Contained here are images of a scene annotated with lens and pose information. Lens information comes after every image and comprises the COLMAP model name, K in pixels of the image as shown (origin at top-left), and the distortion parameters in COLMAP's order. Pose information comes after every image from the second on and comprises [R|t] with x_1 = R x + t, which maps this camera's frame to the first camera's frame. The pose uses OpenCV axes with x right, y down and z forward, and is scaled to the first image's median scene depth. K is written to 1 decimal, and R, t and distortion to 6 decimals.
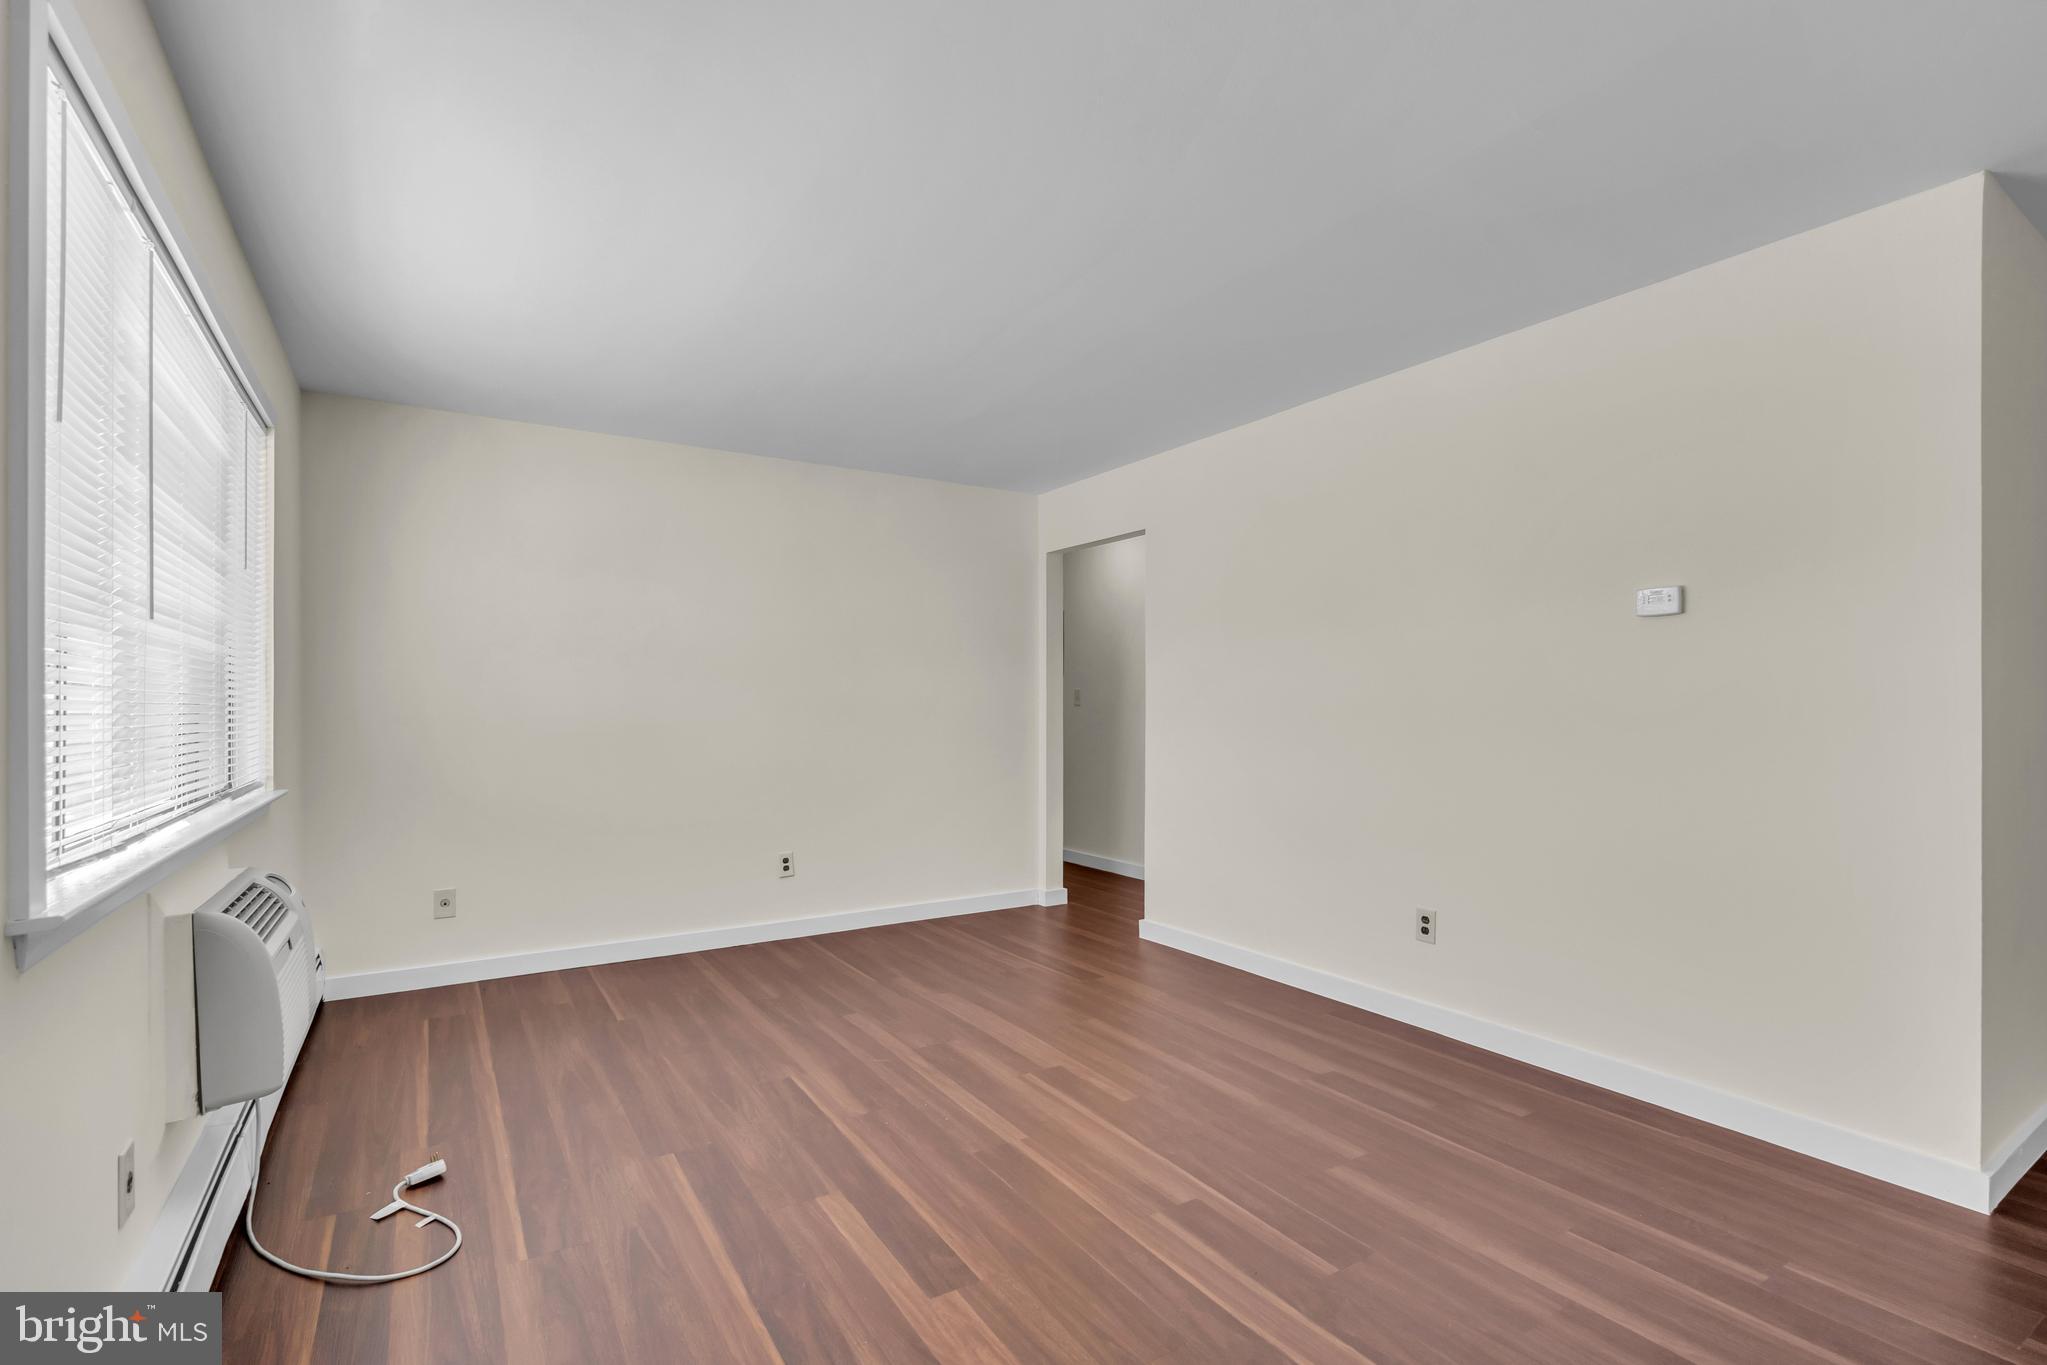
lens RADIAL K [[934.5, 0, 1018.7], [0, 934.5, 702.4], [0, 0, 1]] dist [-0.000225, 0.001065]
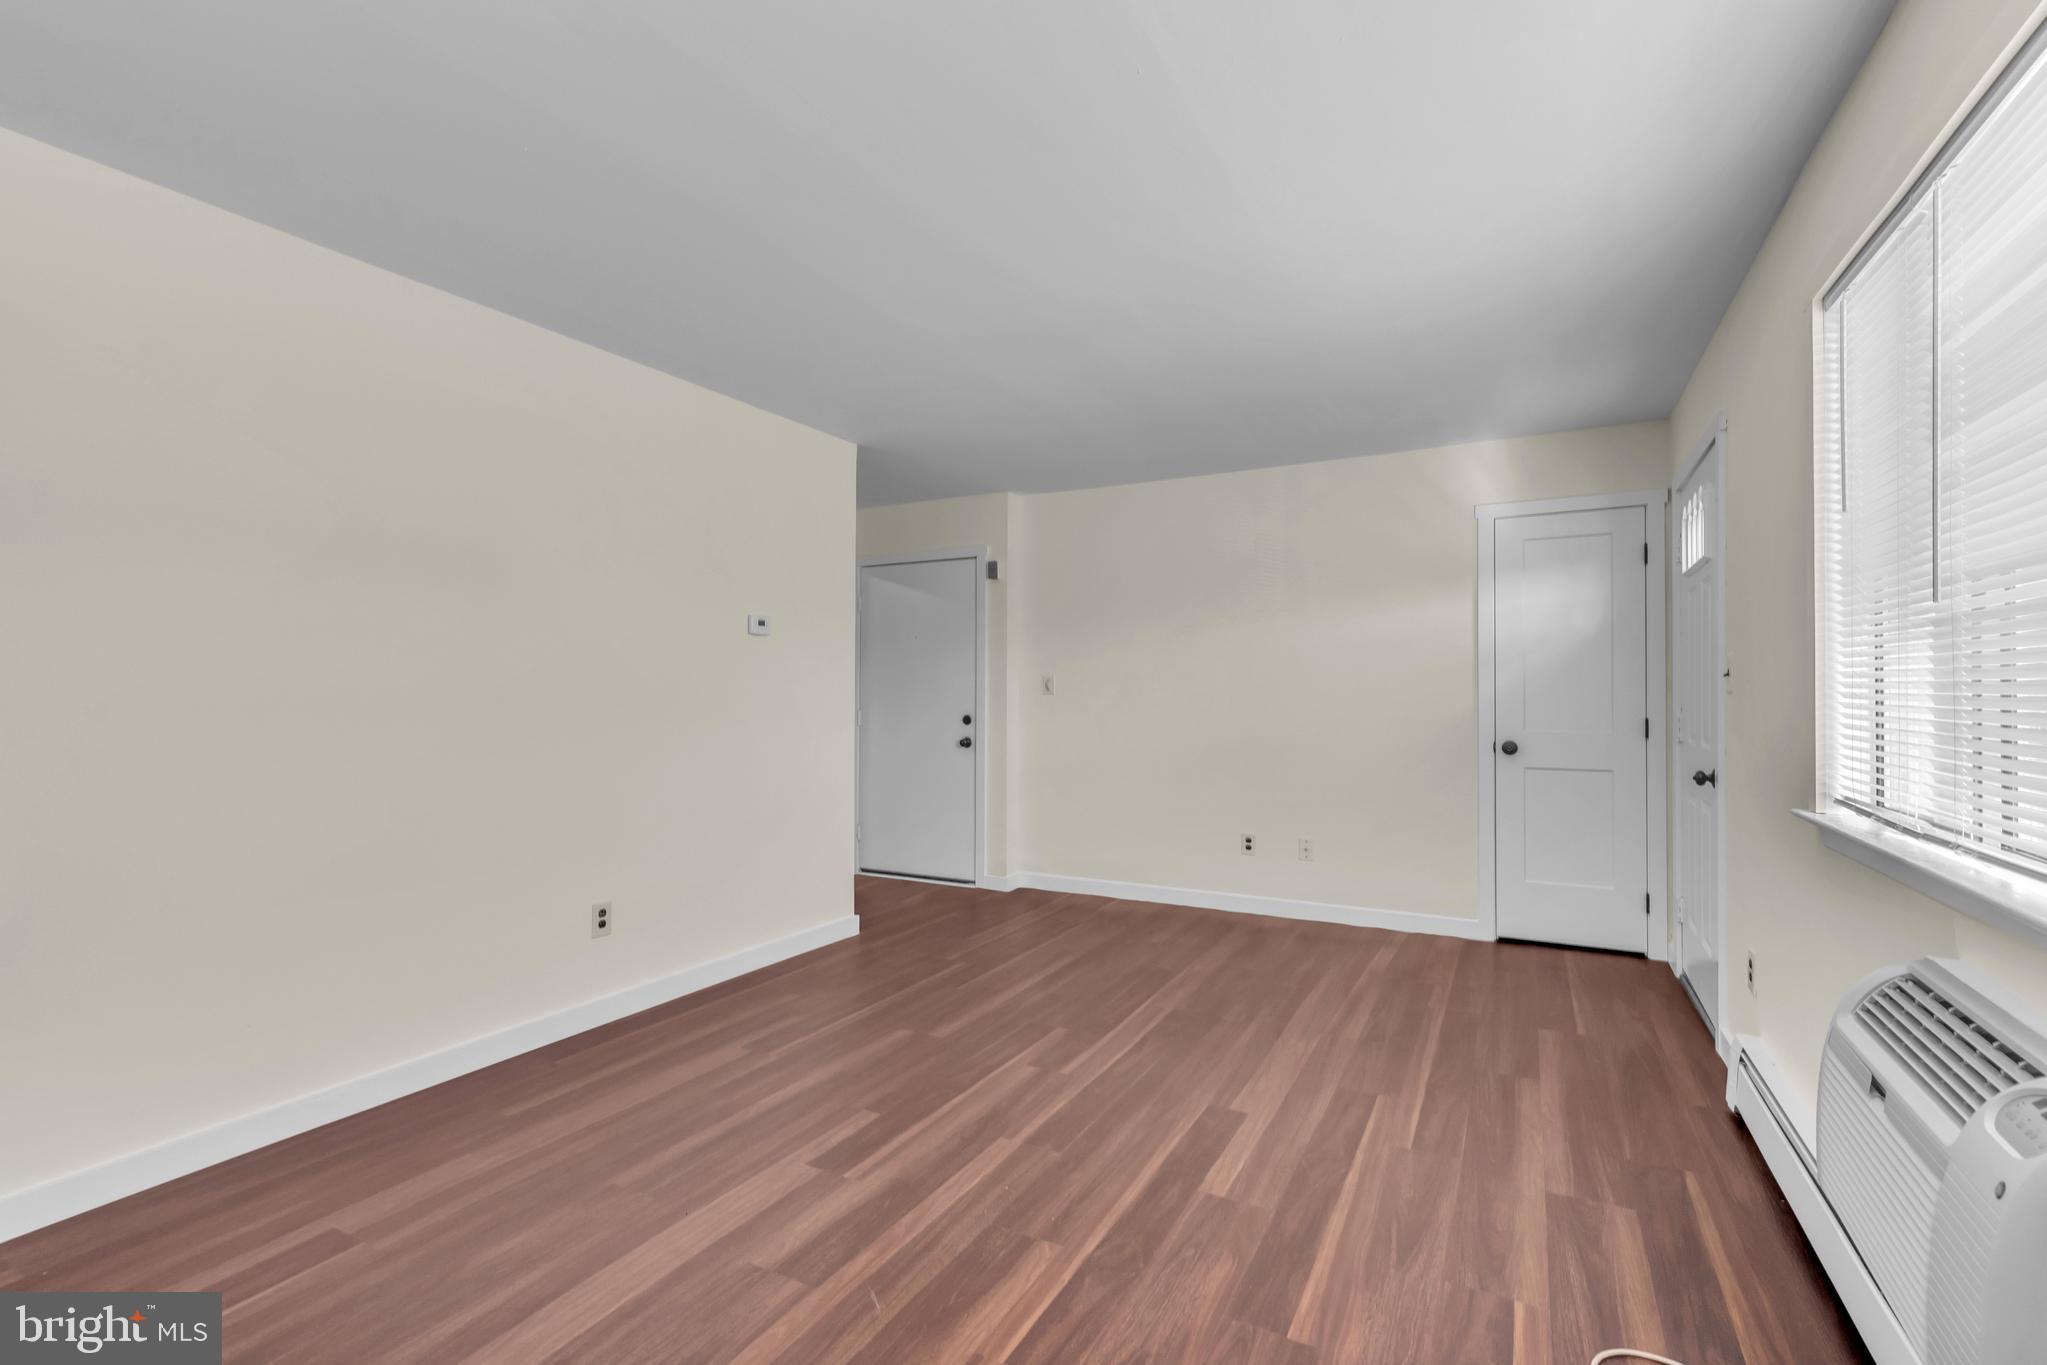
lens RADIAL K [[934.5, 0, 1018.7], [0, 934.5, 702.4], [0, 0, 1]] dist [-0.000225, 0.001065]
pose [[-0.489101, -0.005707, 0.872209, -0.888825], [0.000240, 0.999978, 0.006677, 0.006080], [-0.872227, 0.003475, -0.489088, 1.534799]]
